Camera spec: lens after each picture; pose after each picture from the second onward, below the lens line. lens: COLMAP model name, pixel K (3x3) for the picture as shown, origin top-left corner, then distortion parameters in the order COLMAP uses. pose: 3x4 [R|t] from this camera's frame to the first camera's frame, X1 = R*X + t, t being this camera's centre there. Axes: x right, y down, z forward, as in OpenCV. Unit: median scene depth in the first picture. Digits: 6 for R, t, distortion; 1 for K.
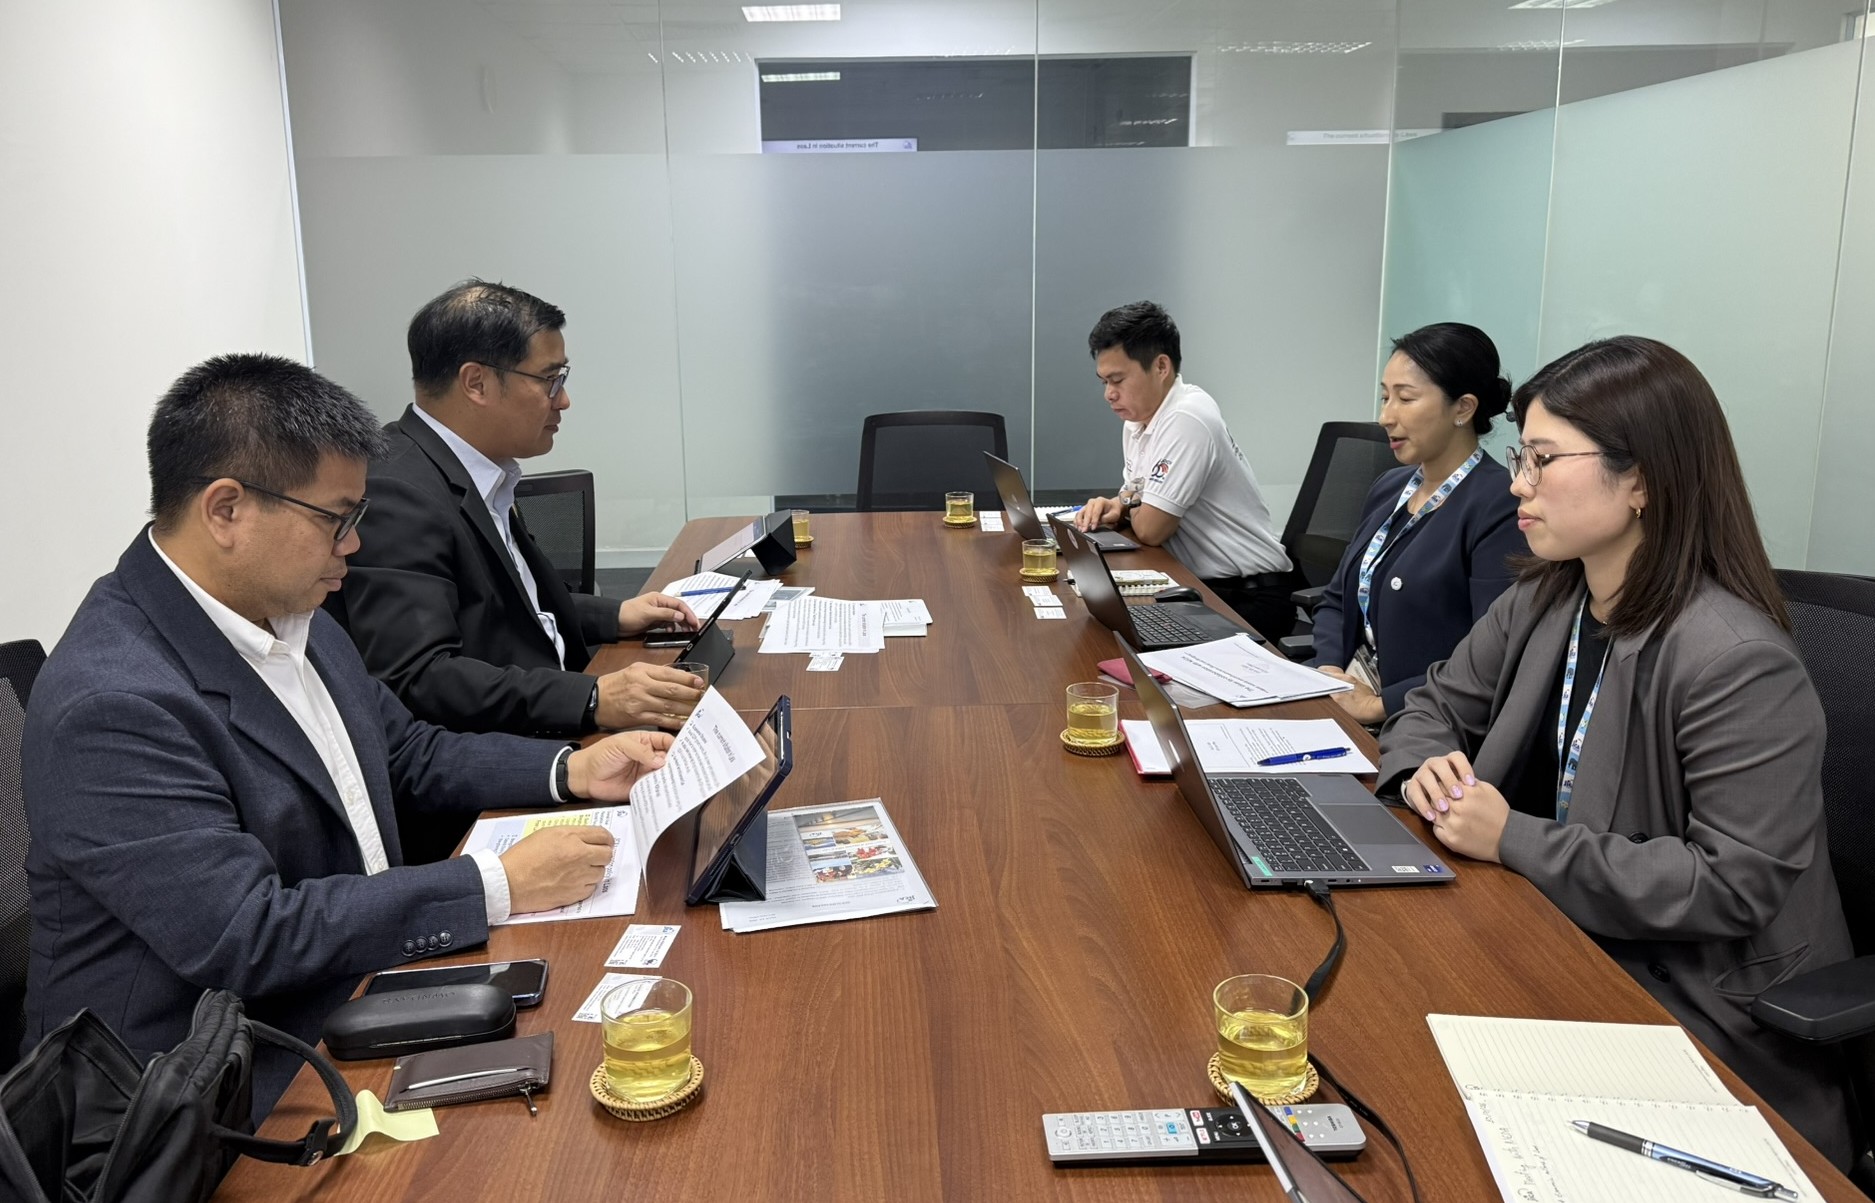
lens RADIAL K [[1344.7, 0, 928.0], [0, 1344.7, 672.0], [0, 0, 1]] dist [0.059419, -0.107490]
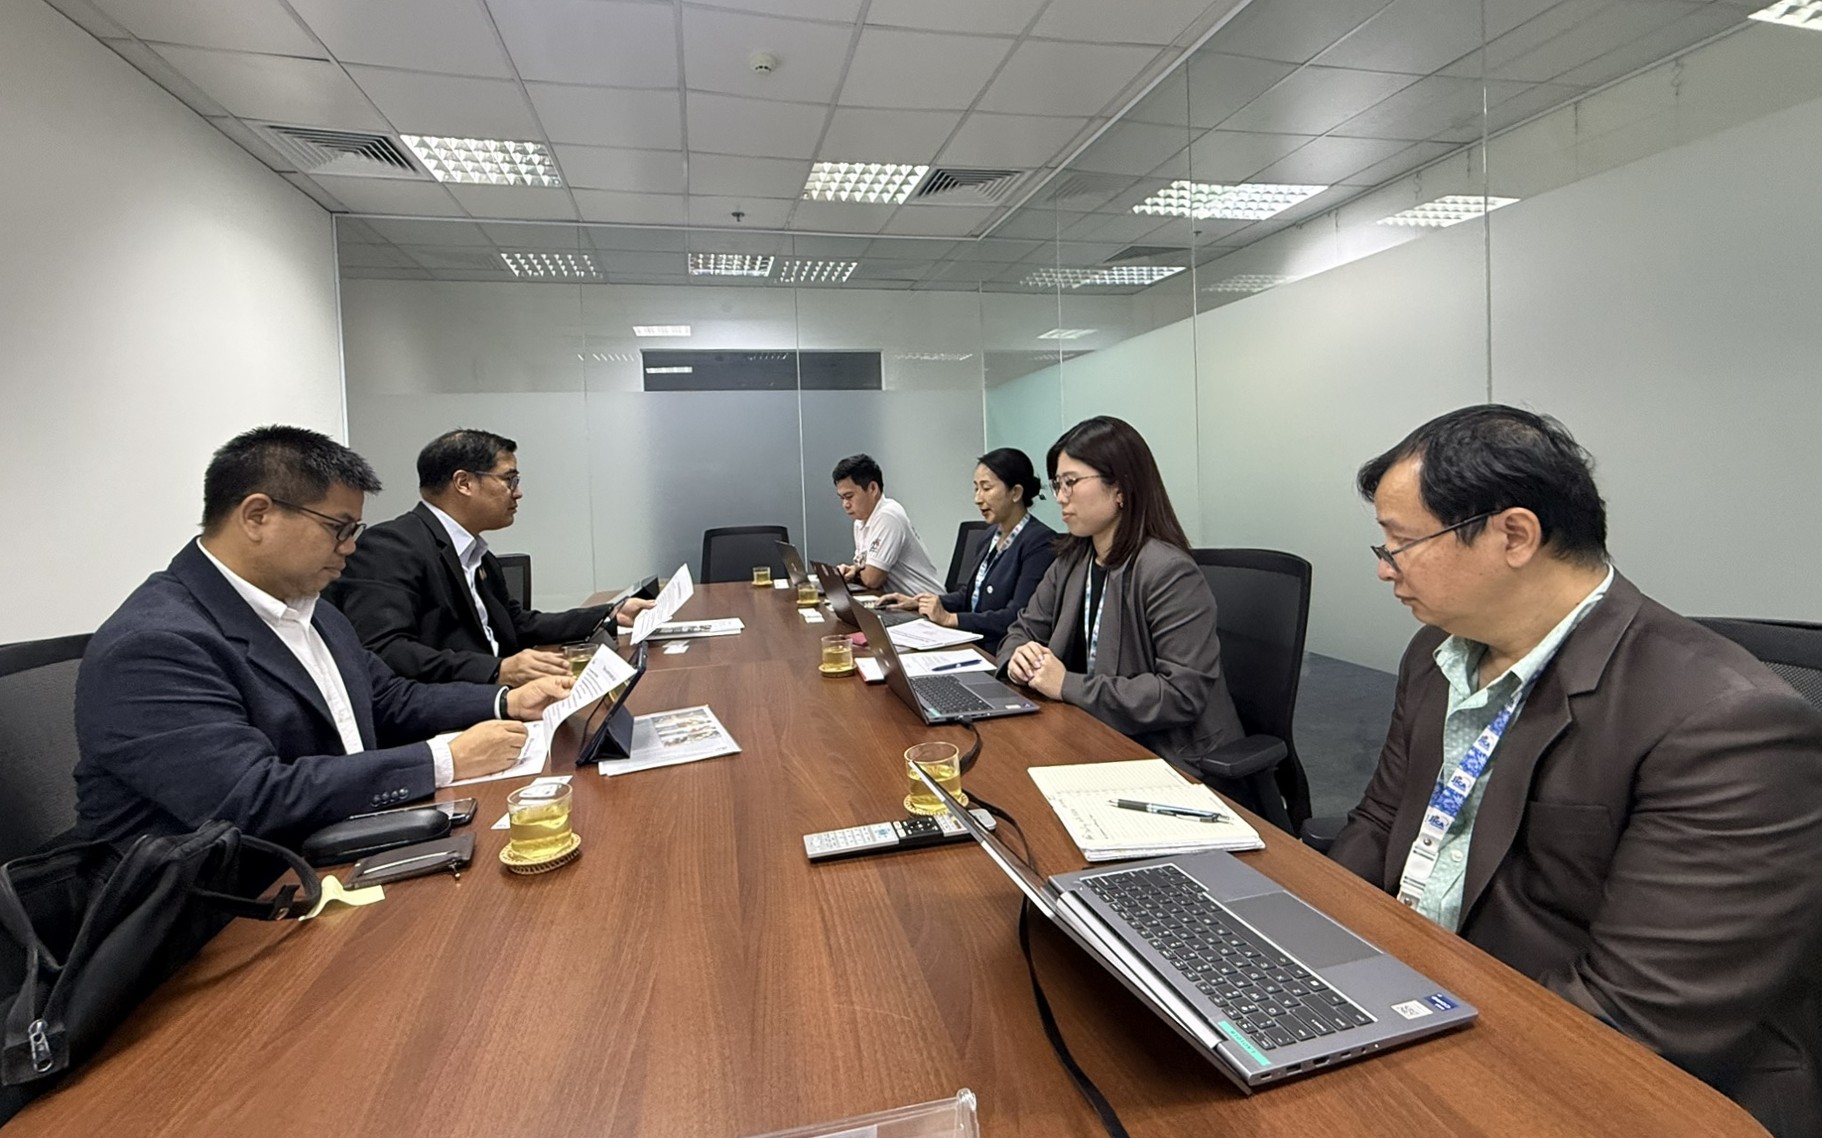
lens RADIAL K [[776.3, 0, 911.0], [0, 776.3, 569.0], [0, 0, 1]] dist [-0.001084, -0.000417]
pose [[0.978007, -0.016712, 0.207899, 0.015785], [0.048815, 0.987440, -0.150261, 0.108562], [-0.202777, 0.157105, 0.966540, 0.025126]]
